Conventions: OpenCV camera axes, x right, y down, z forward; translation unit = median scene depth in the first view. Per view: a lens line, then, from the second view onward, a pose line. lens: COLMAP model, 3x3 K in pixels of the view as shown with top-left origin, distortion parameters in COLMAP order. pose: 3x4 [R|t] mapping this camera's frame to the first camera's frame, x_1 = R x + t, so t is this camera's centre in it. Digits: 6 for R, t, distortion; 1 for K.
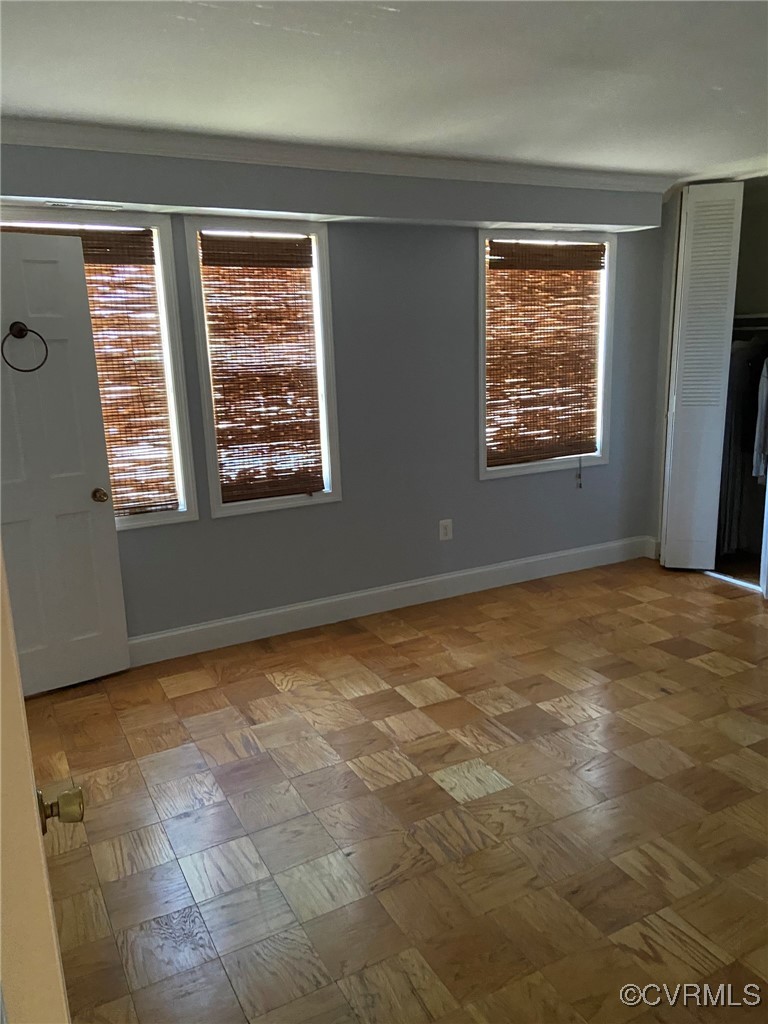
lens RADIAL K [[769.3, 0, 381.9], [0, 769.3, 505.1], [0, 0, 1]] dist [0.099462, -0.125959]
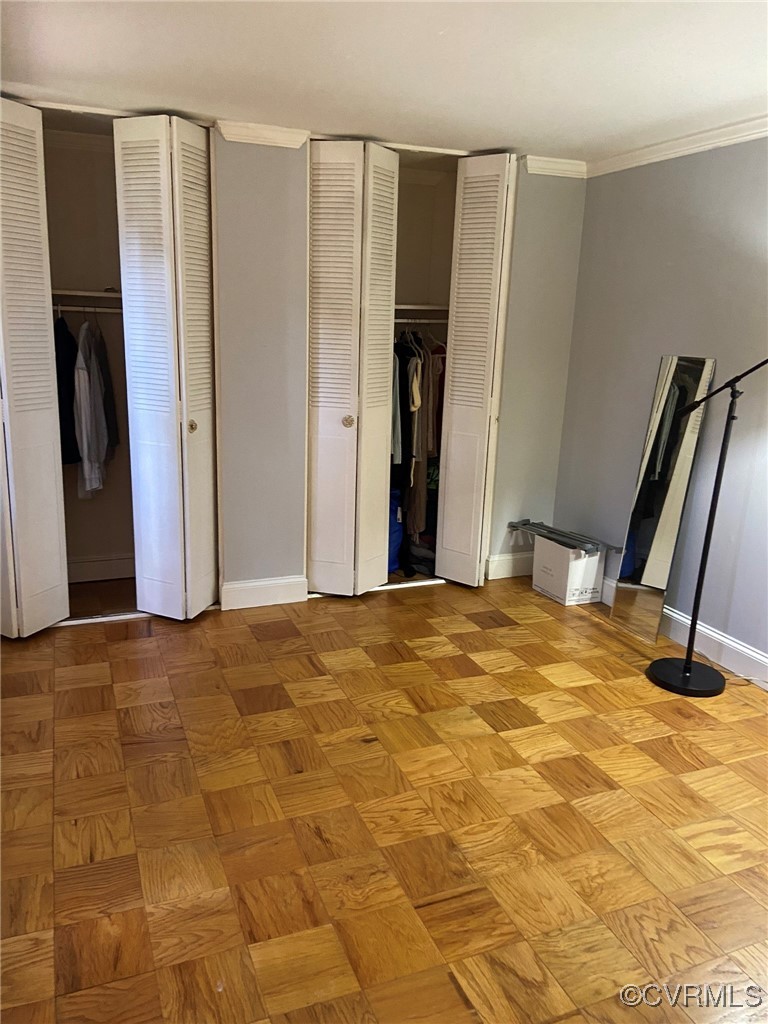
lens RADIAL K [[769.3, 0, 374.8], [0, 769.3, 510.1], [0, 0, 1]] dist [0.099462, -0.125959]
pose [[0.102156, -0.210460, 0.972250, -0.325047], [0.177083, 0.965600, 0.190414, -0.132628], [-0.978880, 0.152717, 0.135911, 0.660216]]
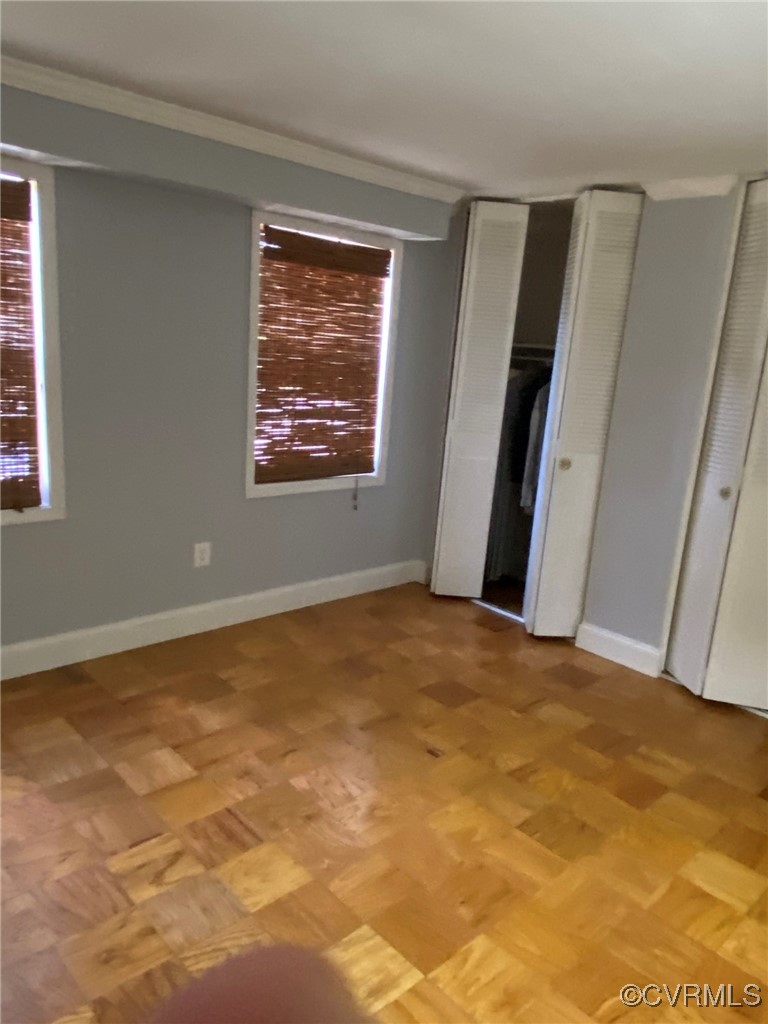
lens RADIAL K [[738.5, 0, 384.8], [0, 738.5, 509.0], [0, 0, 1]] dist [0.075215, -0.095076]
pose [[0.958132, 0.042835, 0.283105, 0.044079], [-0.047094, 0.998856, 0.008251, -0.036924], [-0.282427, -0.021238, 0.959054, 0.157001]]
